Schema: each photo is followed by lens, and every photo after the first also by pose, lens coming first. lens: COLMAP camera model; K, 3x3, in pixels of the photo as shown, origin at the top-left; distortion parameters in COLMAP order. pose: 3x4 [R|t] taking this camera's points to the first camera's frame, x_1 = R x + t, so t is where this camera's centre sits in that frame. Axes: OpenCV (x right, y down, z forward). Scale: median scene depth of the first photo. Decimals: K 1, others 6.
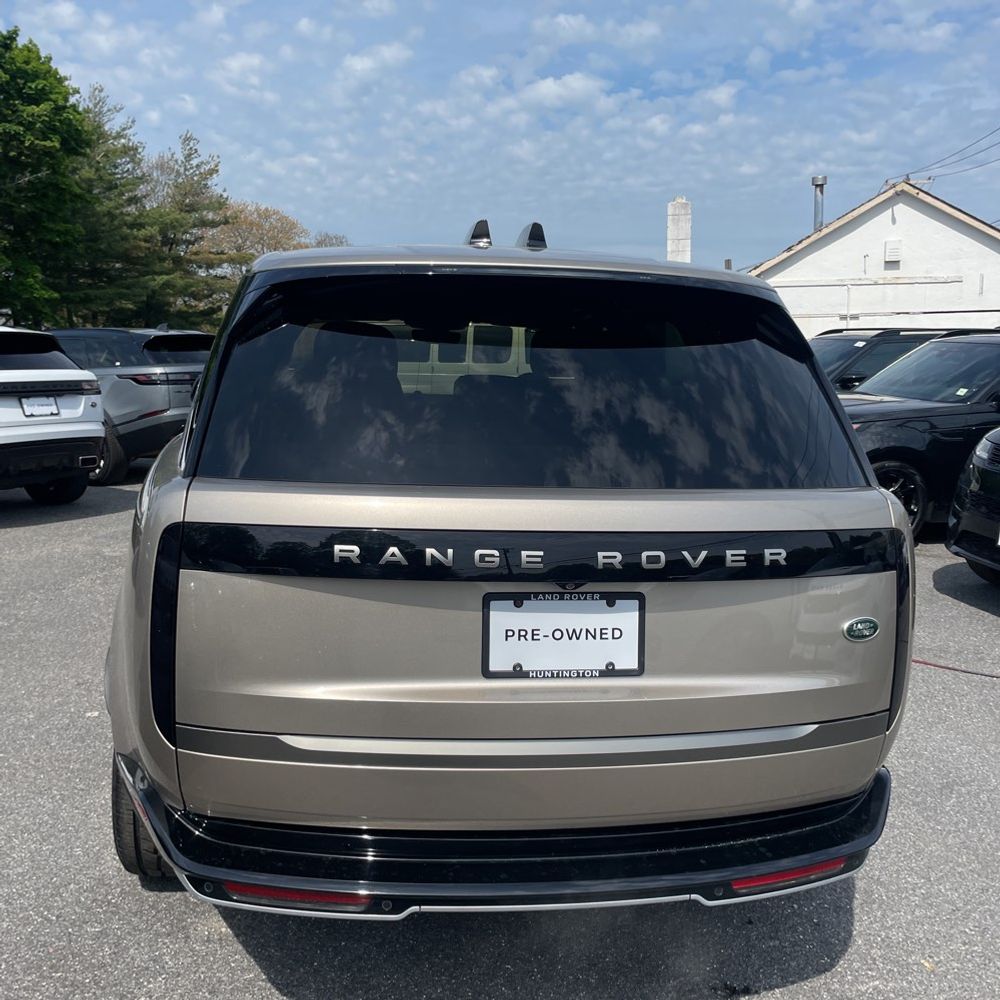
lens RADIAL K [[1015.8, 0, 502.0], [0, 1015.8, 508.4], [0, 0, 1]] dist [0.100248, -0.126328]
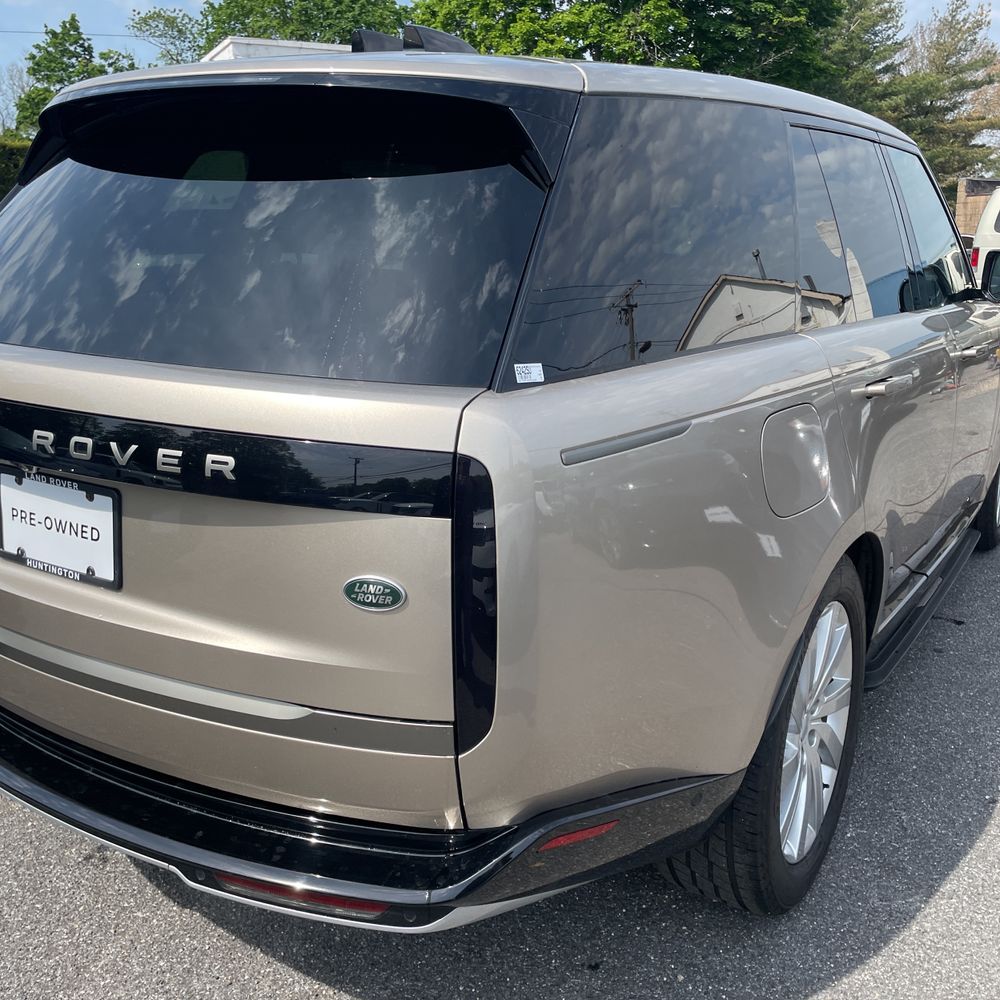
lens RADIAL K [[1026.3, 0, 515.6], [0, 1026.3, 512.9], [0, 0, 1]] dist [0.034032, -0.019296]
pose [[0.766562, 0.156596, -0.622785, 0.708176], [-0.085575, 0.986073, 0.142611, -0.032899], [0.636443, -0.056025, 0.769286, 0.463438]]
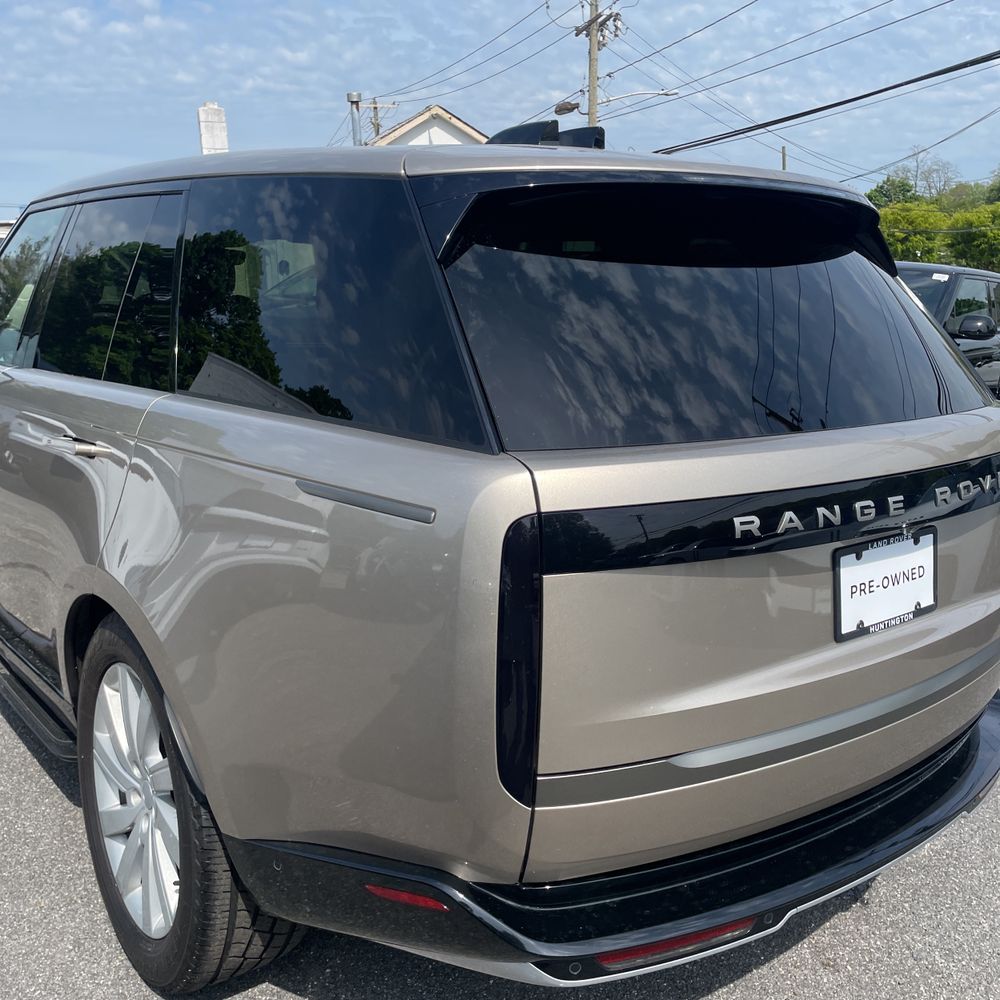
lens RADIAL K [[1013.2, 0, 520.9], [0, 1013.2, 486.5], [0, 0, 1]] dist [0.079939, -0.093806]
pose [[0.863556, -0.115295, 0.490896, -0.539221], [0.086959, 0.992975, 0.080242, -0.052861], [-0.496699, -0.026606, 0.867515, 0.284939]]
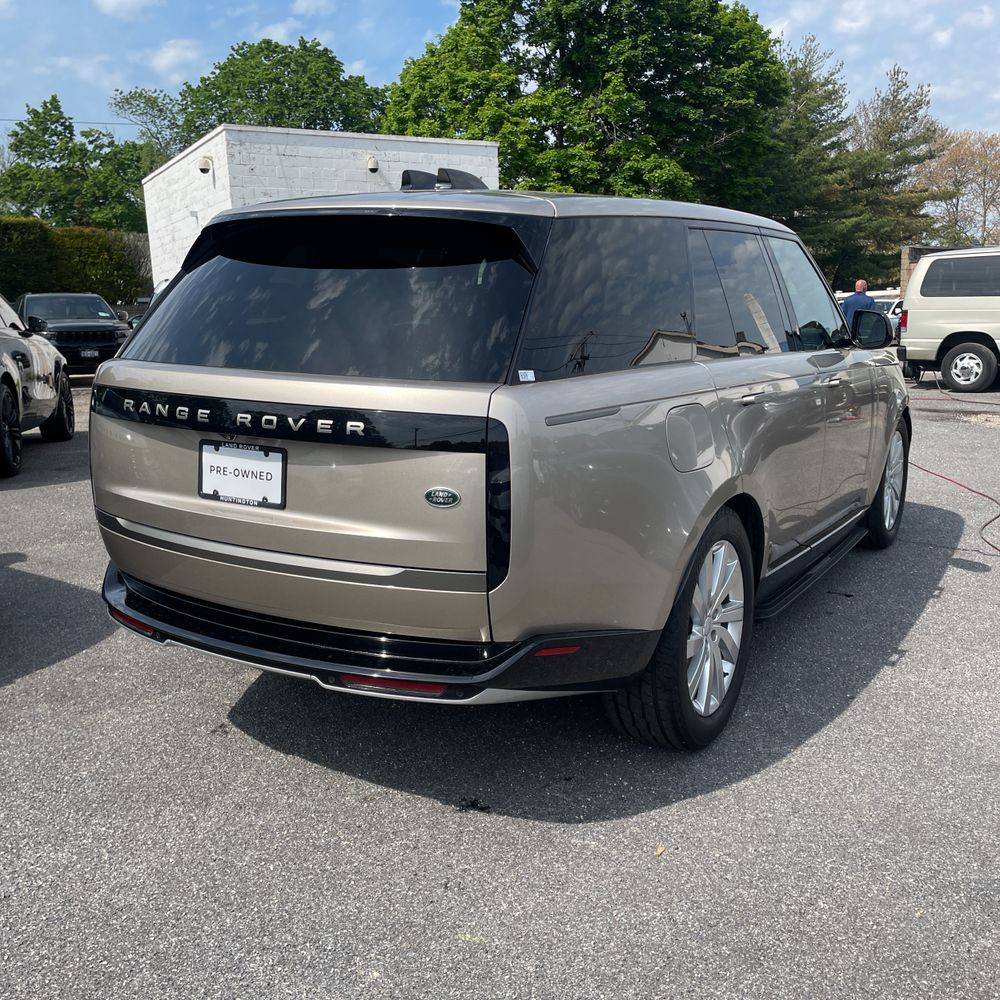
lens RADIAL K [[1015.8, 0, 502.0], [0, 1015.8, 508.4], [0, 0, 1]] dist [0.100248, -0.126328]
pose [[0.778470, 0.108448, -0.618242, 0.976067], [-0.077372, 0.994029, 0.076942, 0.027928], [0.622894, -0.012062, 0.782213, 0.090977]]
